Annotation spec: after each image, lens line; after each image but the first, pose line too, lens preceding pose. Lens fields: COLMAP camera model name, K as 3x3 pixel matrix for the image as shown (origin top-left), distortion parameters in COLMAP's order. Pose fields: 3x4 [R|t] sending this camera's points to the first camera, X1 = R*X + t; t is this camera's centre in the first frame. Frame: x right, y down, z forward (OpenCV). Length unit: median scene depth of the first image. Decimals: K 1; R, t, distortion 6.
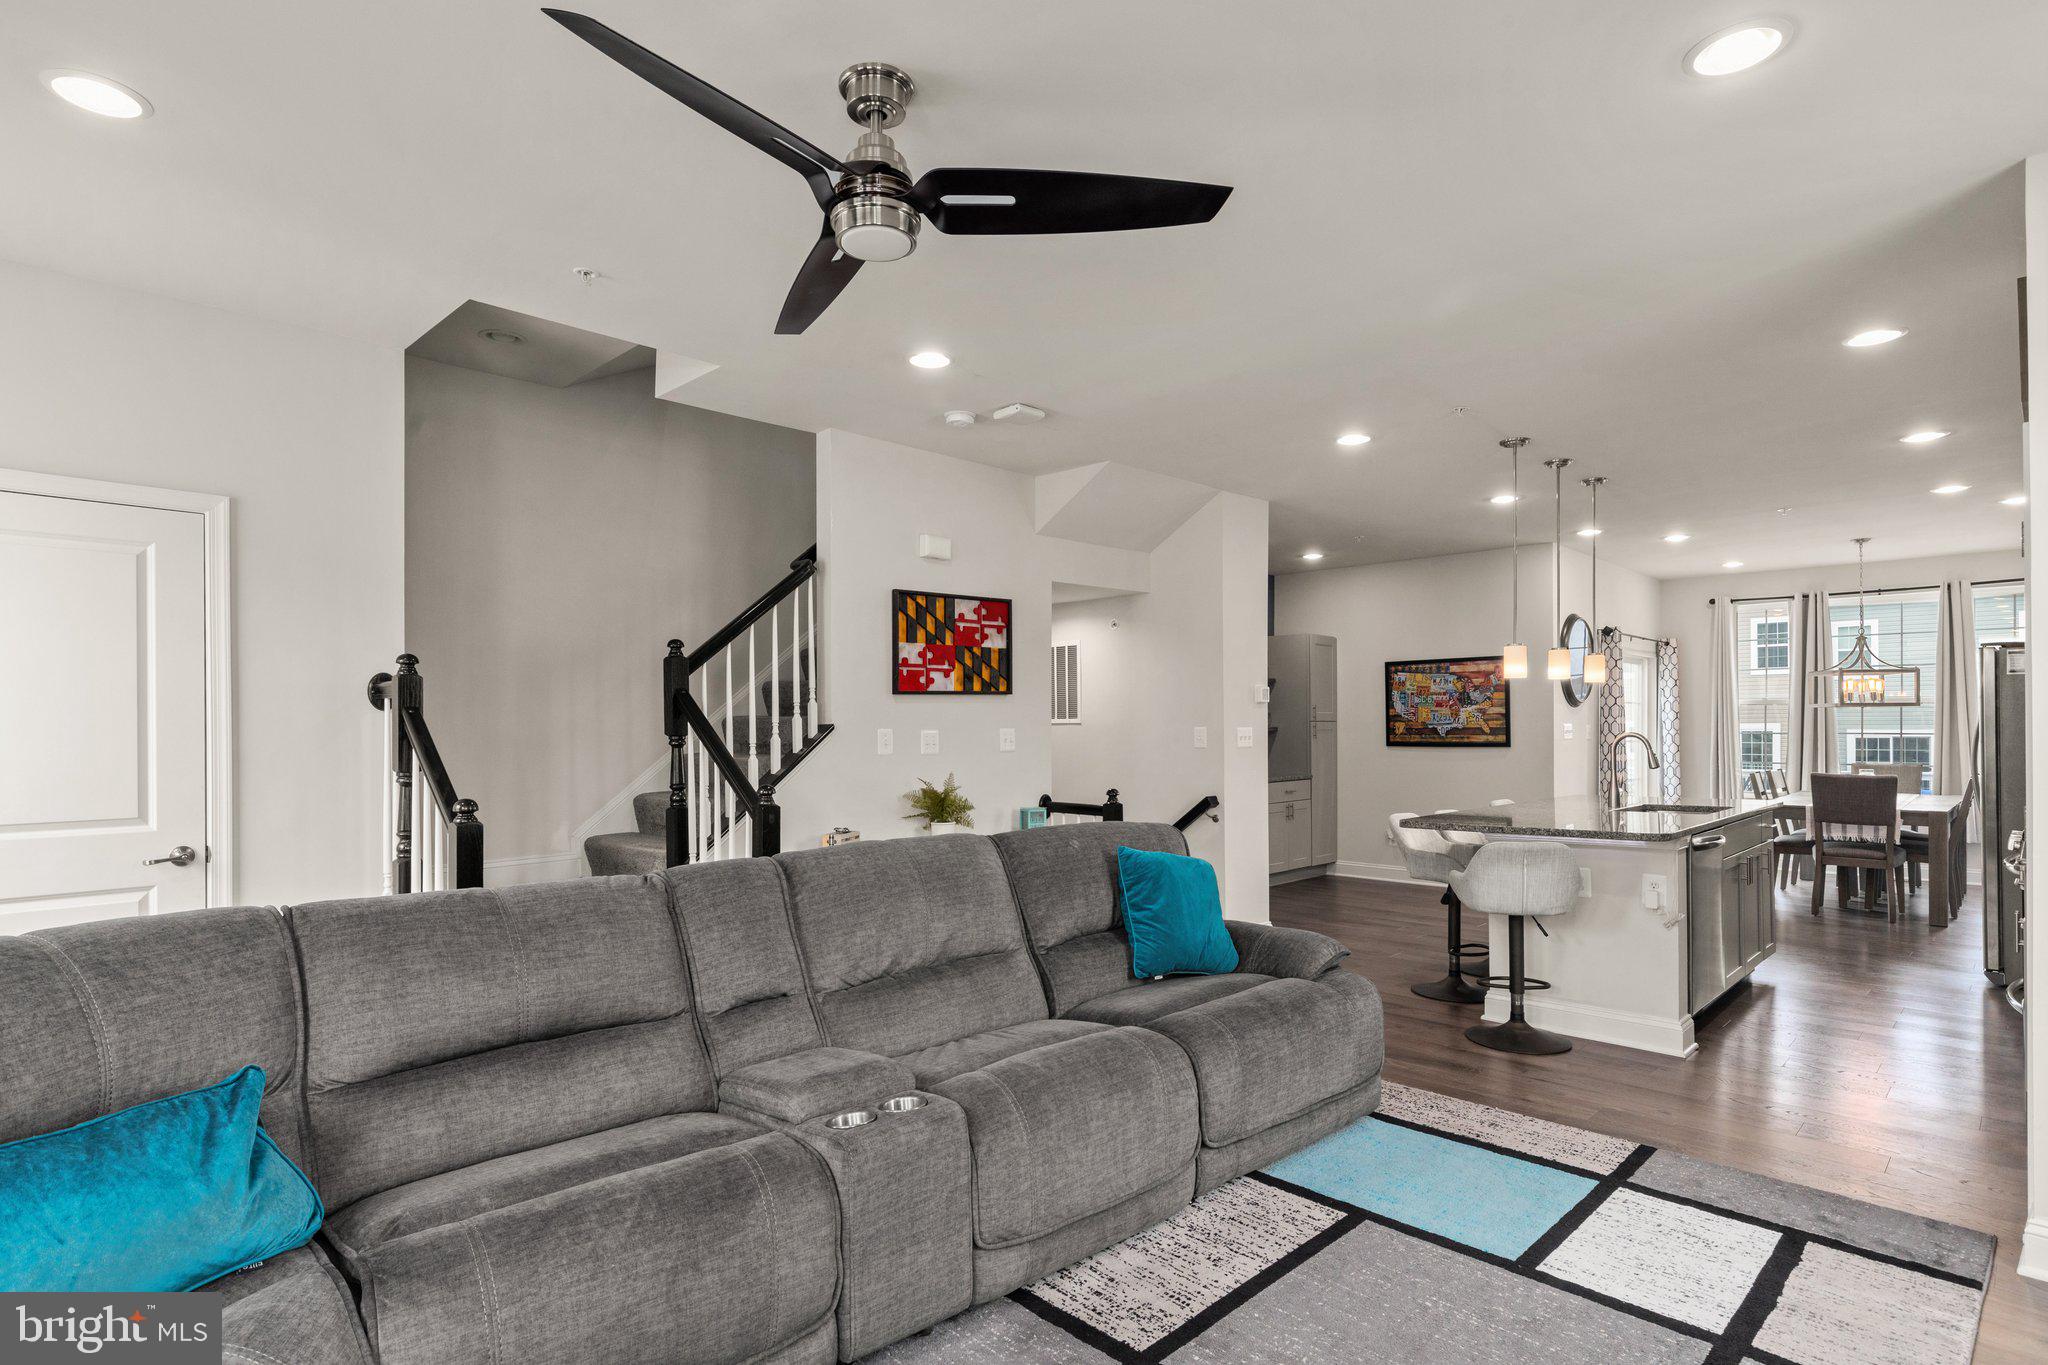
lens RADIAL K [[1066.8, 0, 1026.3], [0, 1066.8, 725.8], [0, 0, 1]] dist [-0.000347, -0.001771]
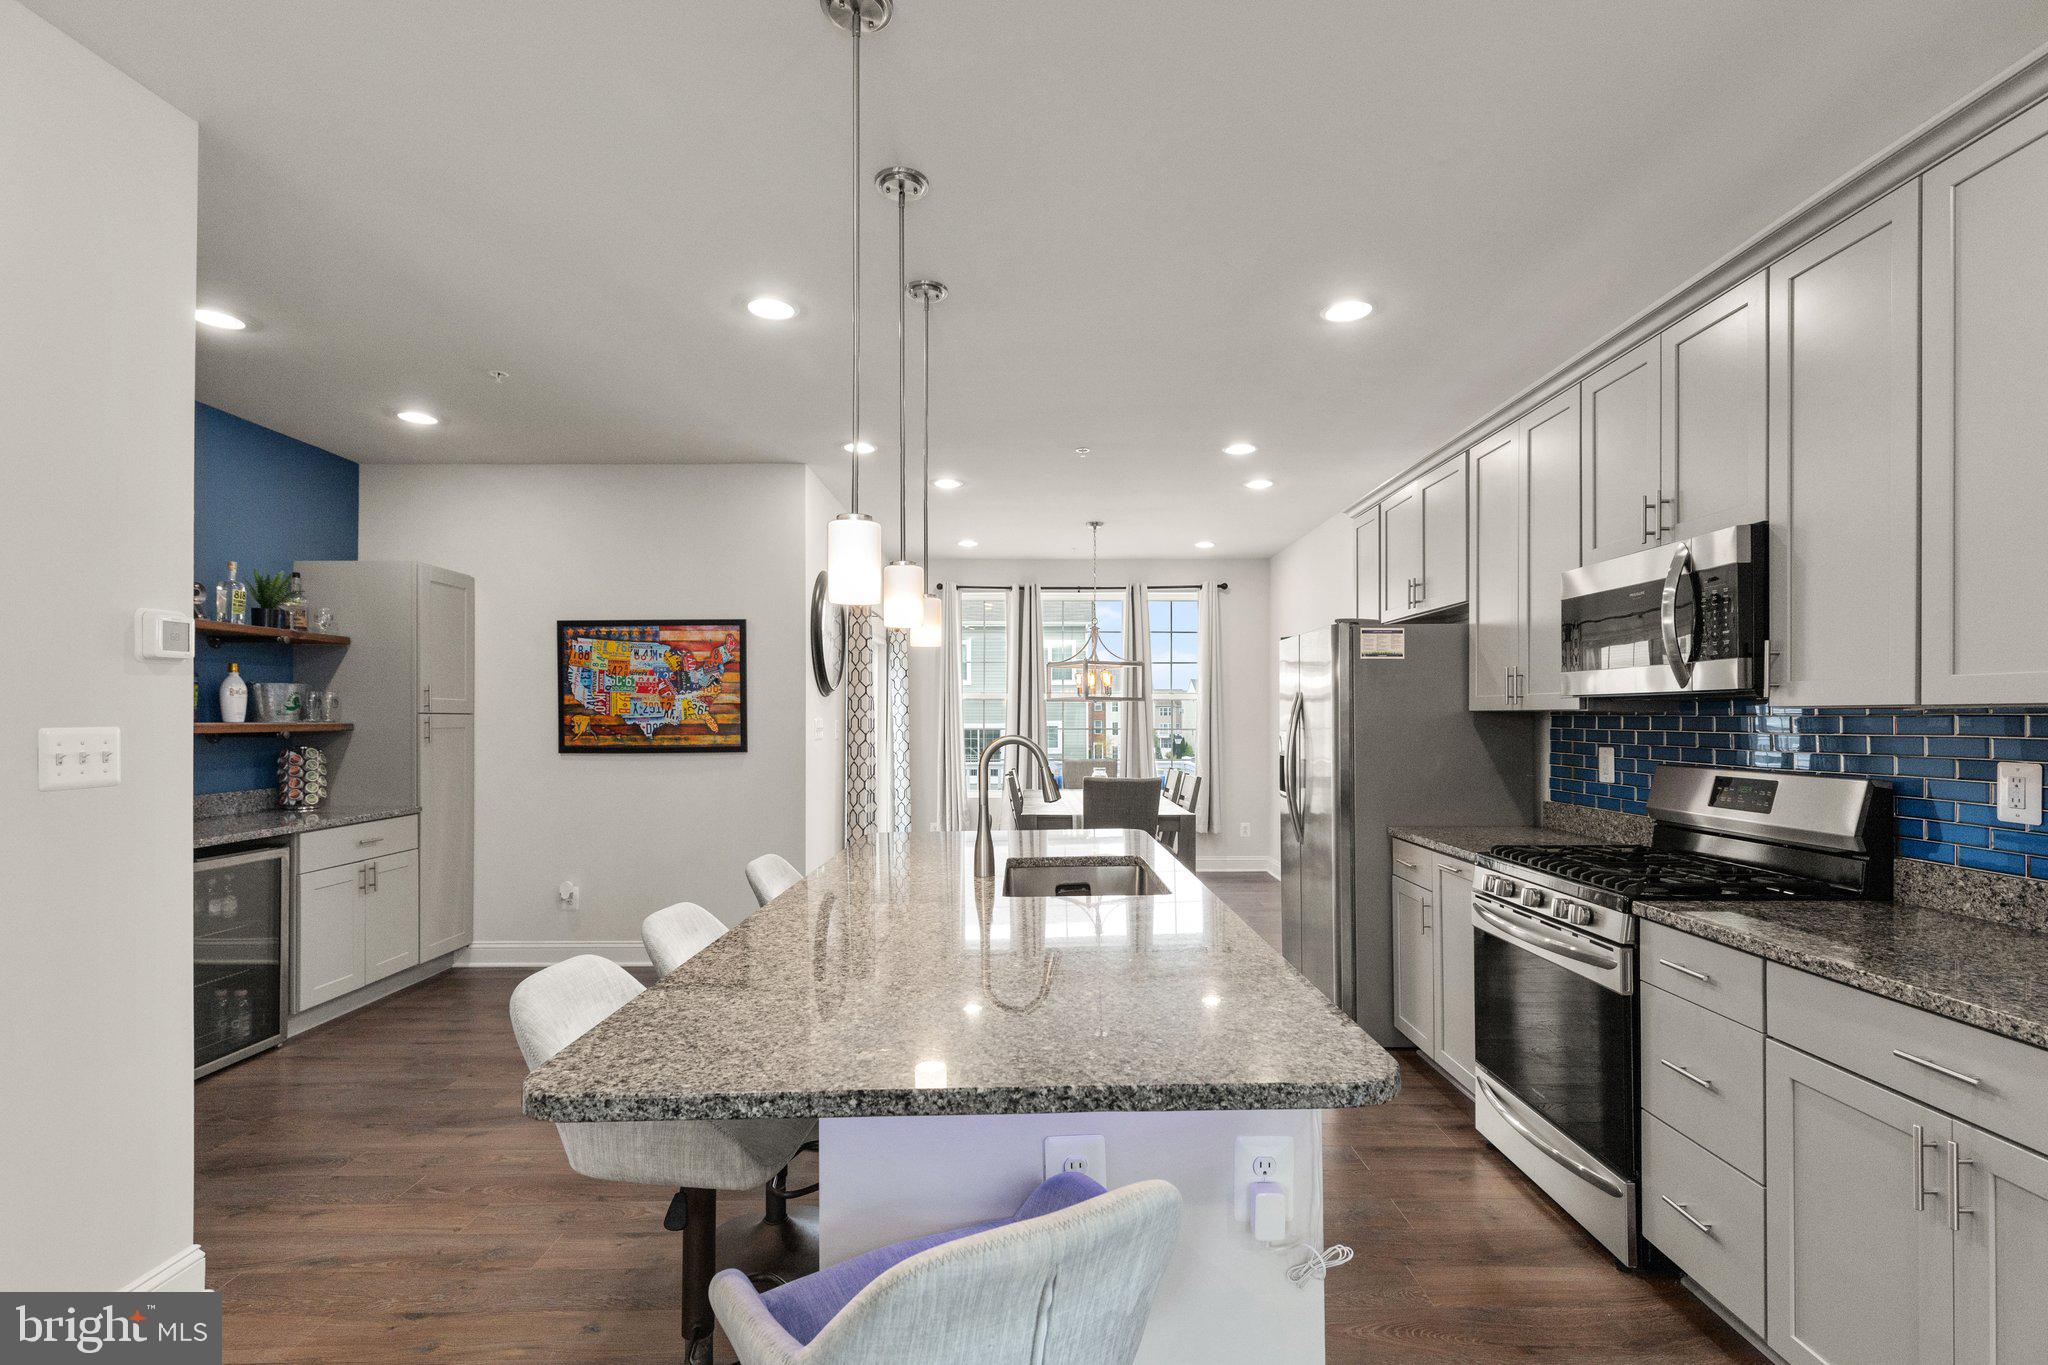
lens RADIAL K [[946.9, 0, 1026.3], [0, 946.9, 716.5], [0, 0, 1]] dist [0.002672, -0.001869]
pose [[0.723919, 0.004401, 0.689871, 0.152600], [-0.001878, 0.999989, -0.004409, -0.000793], [-0.689882, 0.001897, 0.723919, 0.407305]]
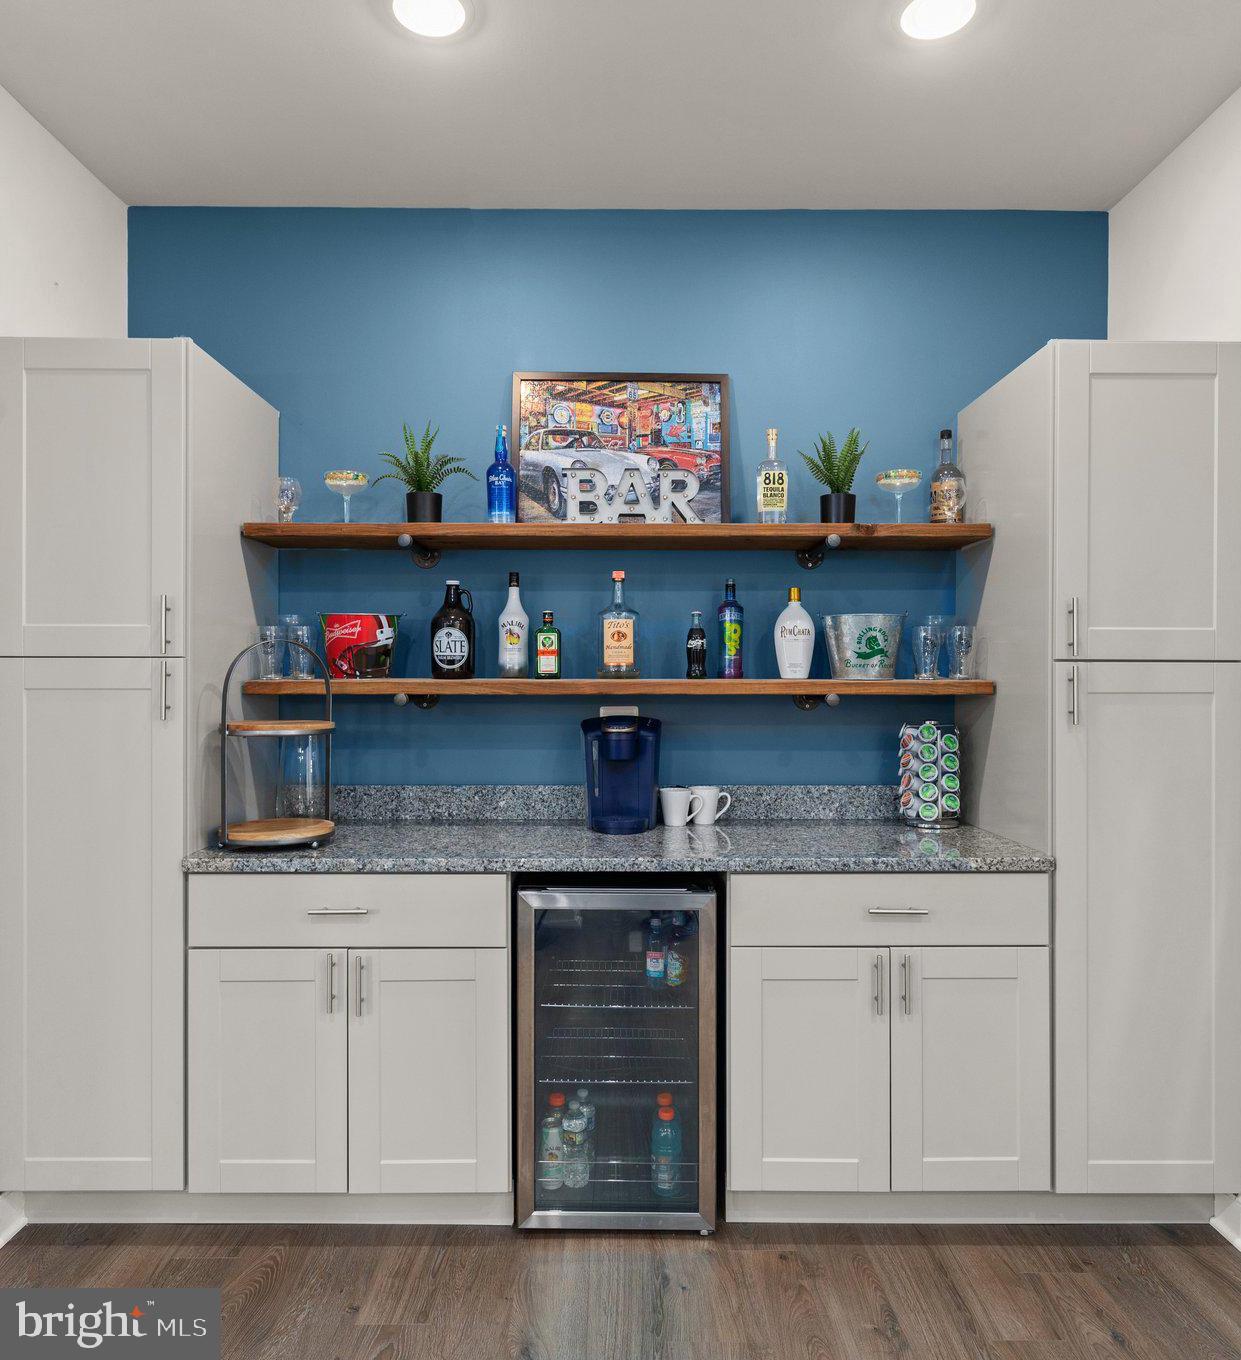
lens RADIAL K [[980.1, 0, 620.0], [0, 980.1, 681.9], [0, 0, 1]] dist [0.010737, -0.000542]
pose [[0.693348, 0.006964, -0.720569, 0.373262], [-0.005202, 0.999976, 0.004659, 0.000587], [0.720584, 0.000518, 0.693368, 0.752139]]
